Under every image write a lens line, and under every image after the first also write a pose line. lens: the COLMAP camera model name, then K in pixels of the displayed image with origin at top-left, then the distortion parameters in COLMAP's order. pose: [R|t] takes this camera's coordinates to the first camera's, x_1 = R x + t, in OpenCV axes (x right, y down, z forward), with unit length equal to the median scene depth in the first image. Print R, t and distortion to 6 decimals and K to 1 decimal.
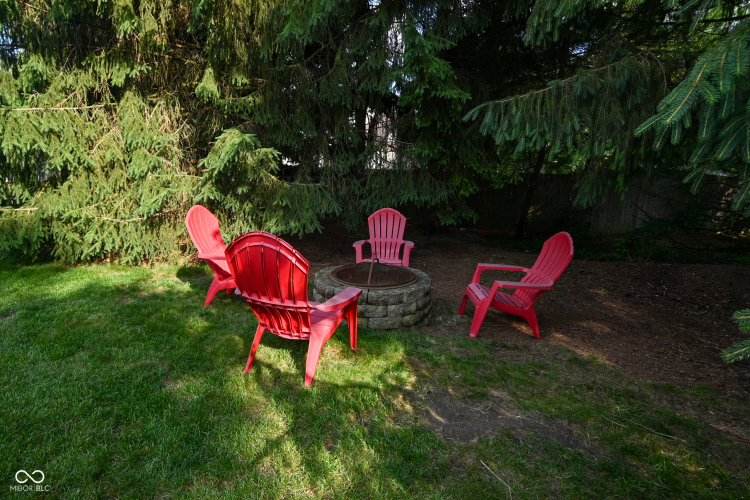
lens RADIAL K [[400.5, 0, 374.3], [0, 400.5, 250.4], [0, 0, 1]] dist [-0.001141, -0.000833]
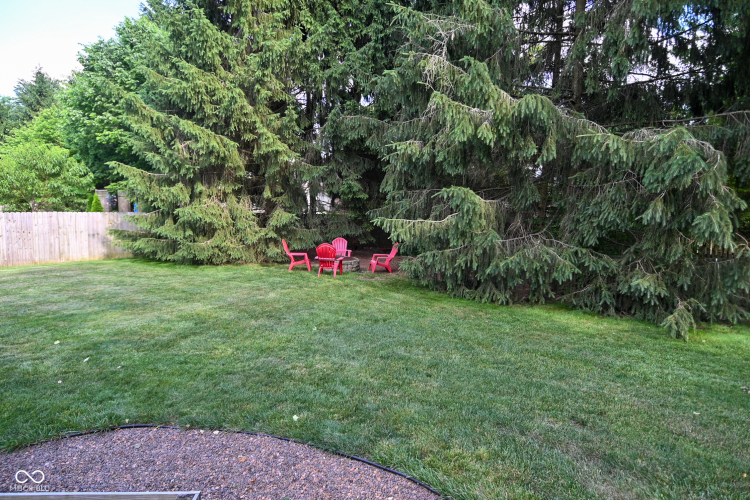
lens RADIAL K [[400.5, 0, 375.0], [0, 400.5, 248.7], [0, 0, 1]] dist [-0.001141, -0.000833]
pose [[0.976126, -0.044617, 0.212575, -0.290691], [0.060295, 0.995872, -0.067844, 0.149185], [-0.208670, 0.079041, 0.974787, -1.527632]]
